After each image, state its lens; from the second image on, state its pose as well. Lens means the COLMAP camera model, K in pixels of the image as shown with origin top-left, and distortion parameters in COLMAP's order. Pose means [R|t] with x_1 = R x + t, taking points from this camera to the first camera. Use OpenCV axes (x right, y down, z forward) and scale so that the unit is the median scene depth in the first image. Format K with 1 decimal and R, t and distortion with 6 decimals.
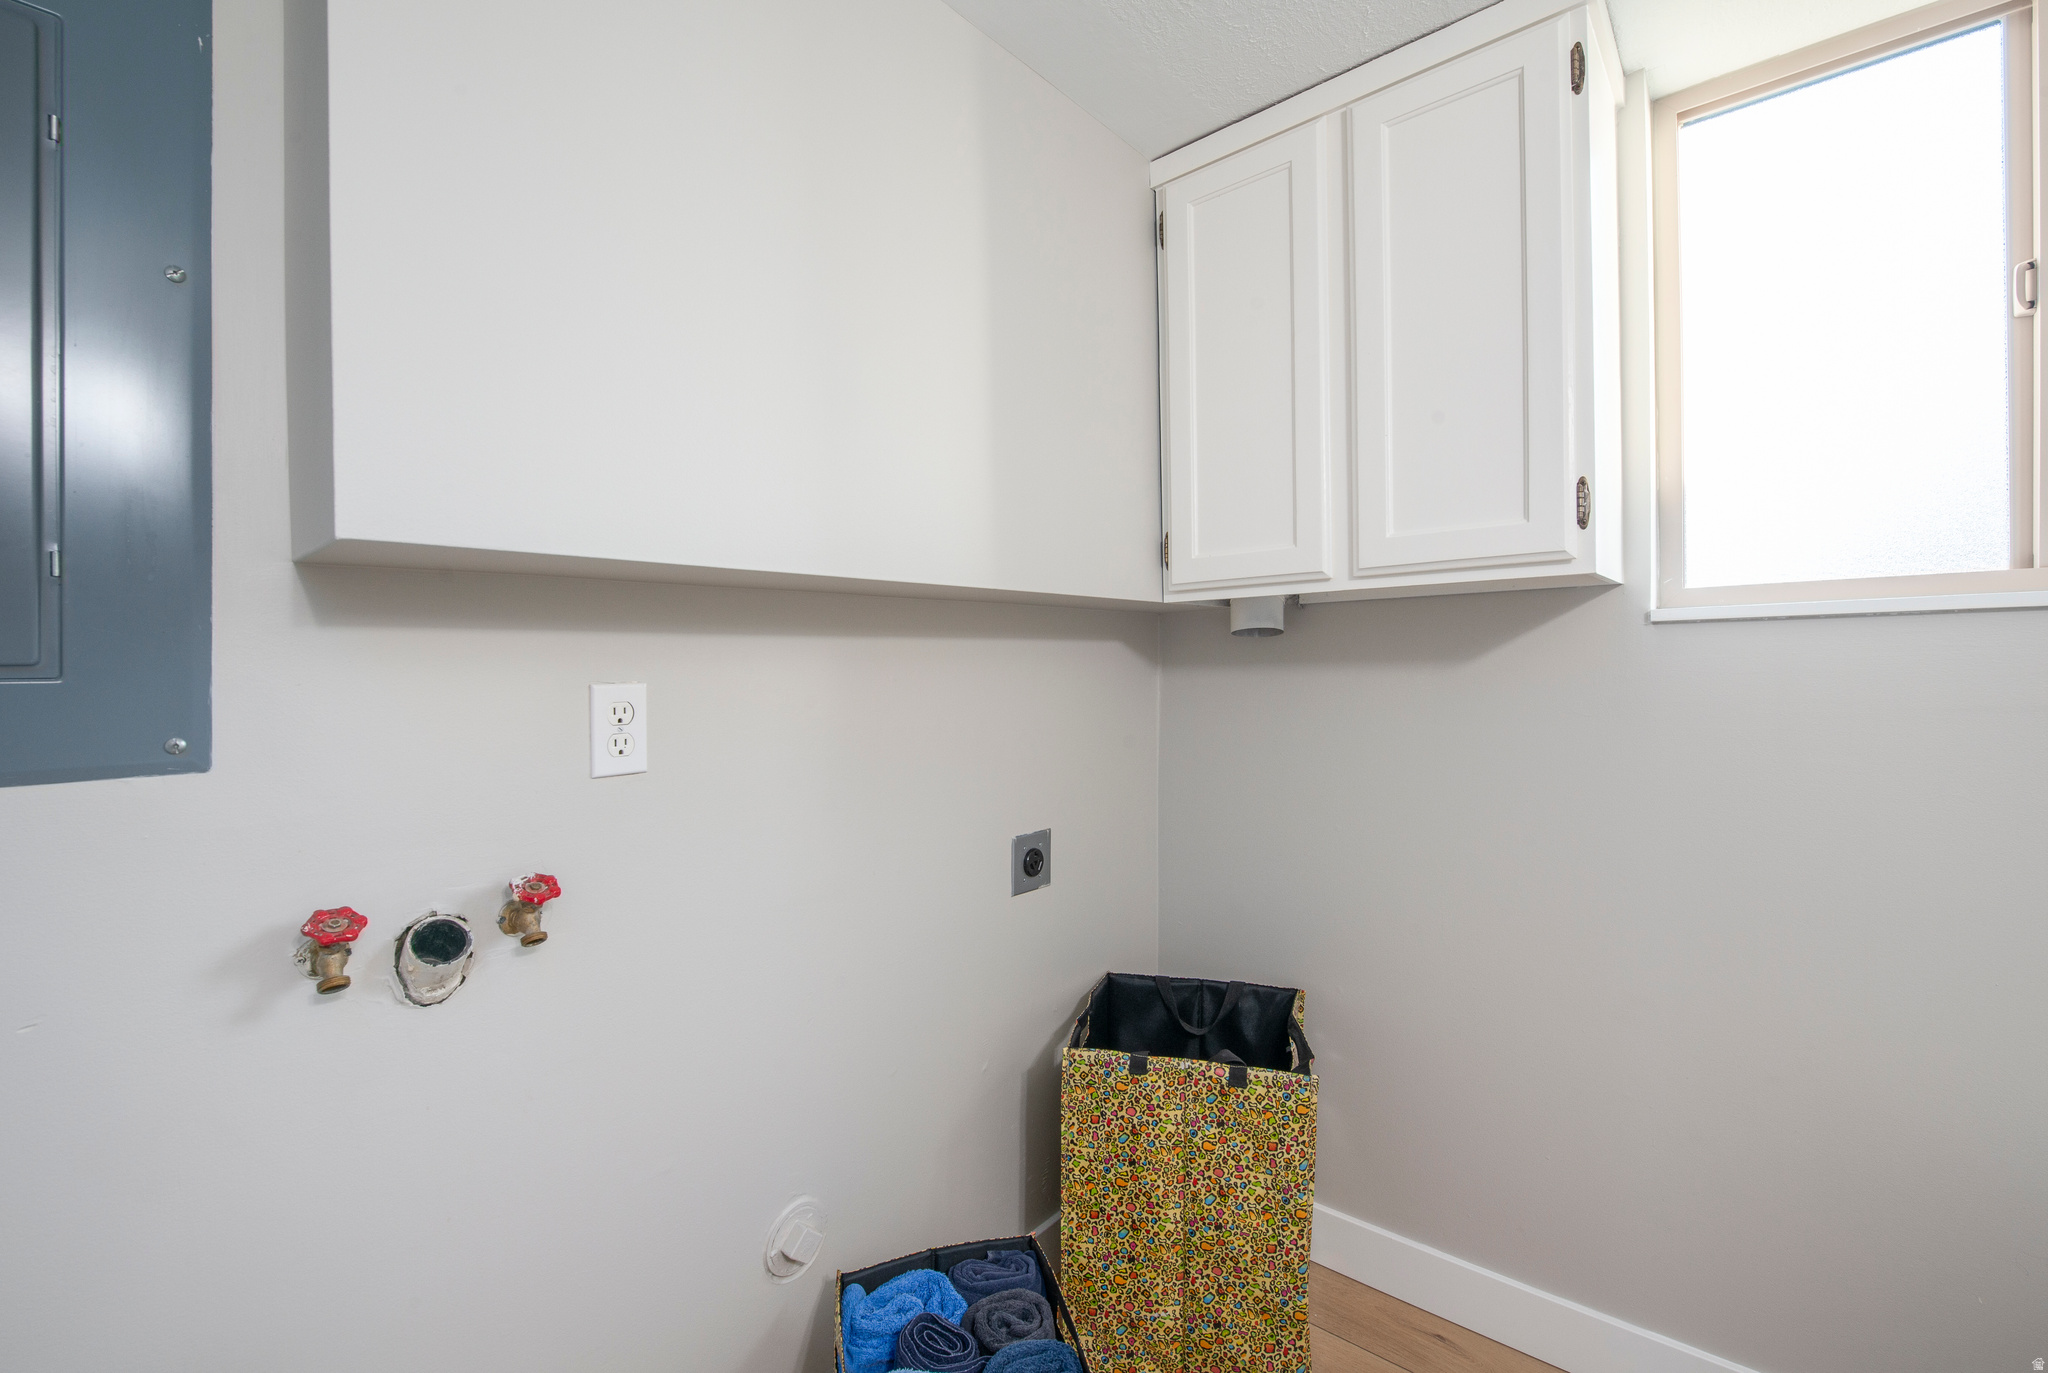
lens RADIAL K [[864.5, 0, 1021.8], [0, 864.5, 665.8], [0, 0, 1]] dist [-0.022193, -0.000441]
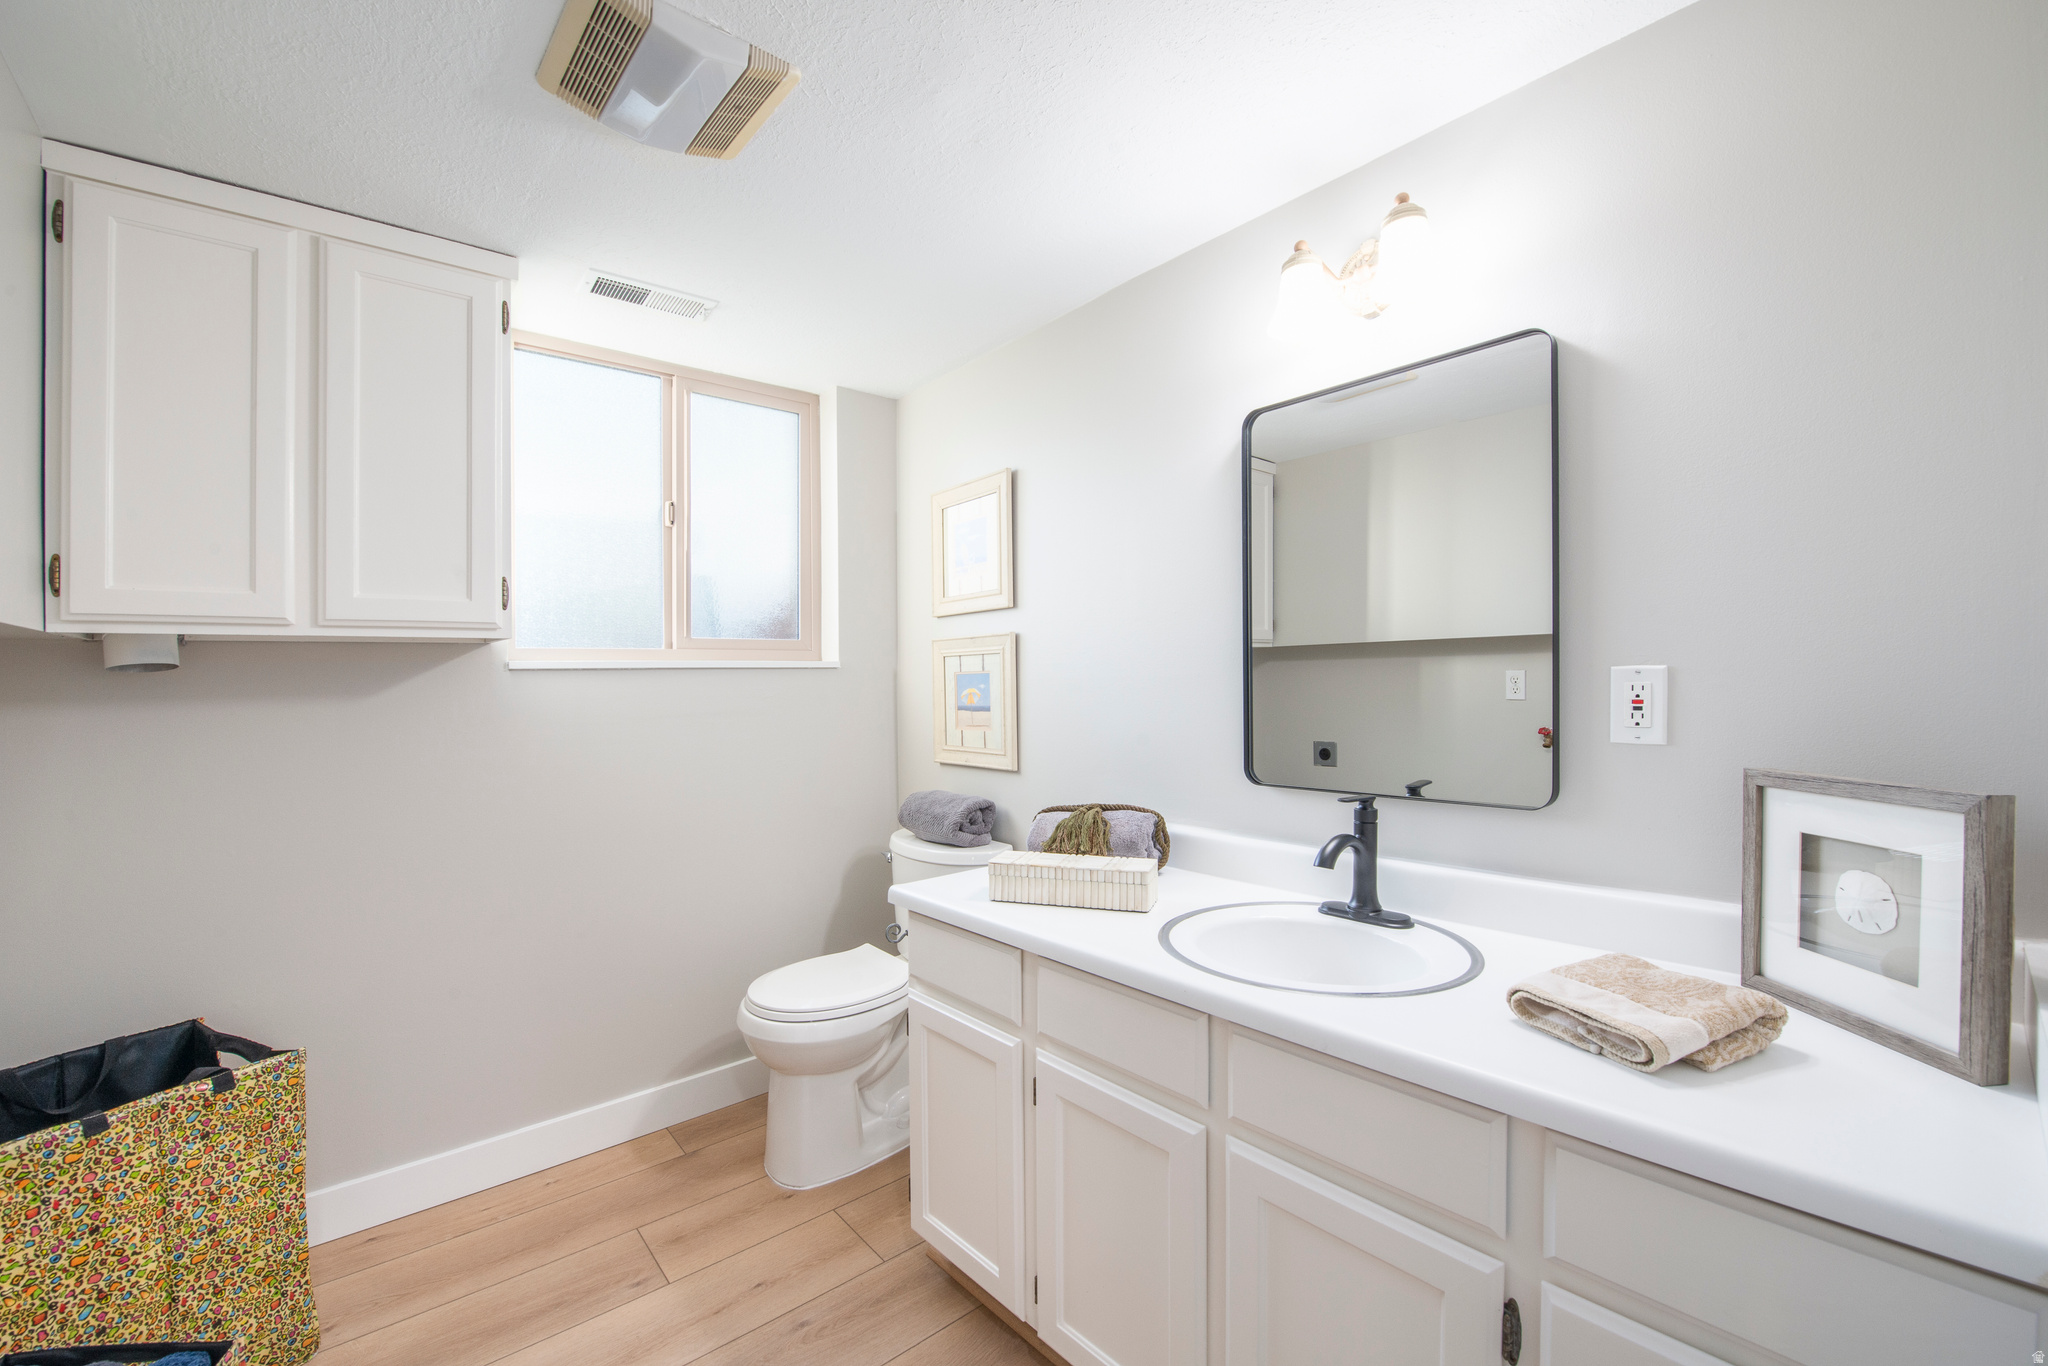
lens RADIAL K [[879.1, 0, 1024.0], [0, 879.1, 683.0], [0, 0, 1]] dist [-0.002587, -0.000724]
pose [[0.149683, 0.012024, 0.988661, -0.670683], [0.013847, 0.999802, -0.014255, 0.008564], [-0.988637, 0.015824, 0.149487, -0.156895]]
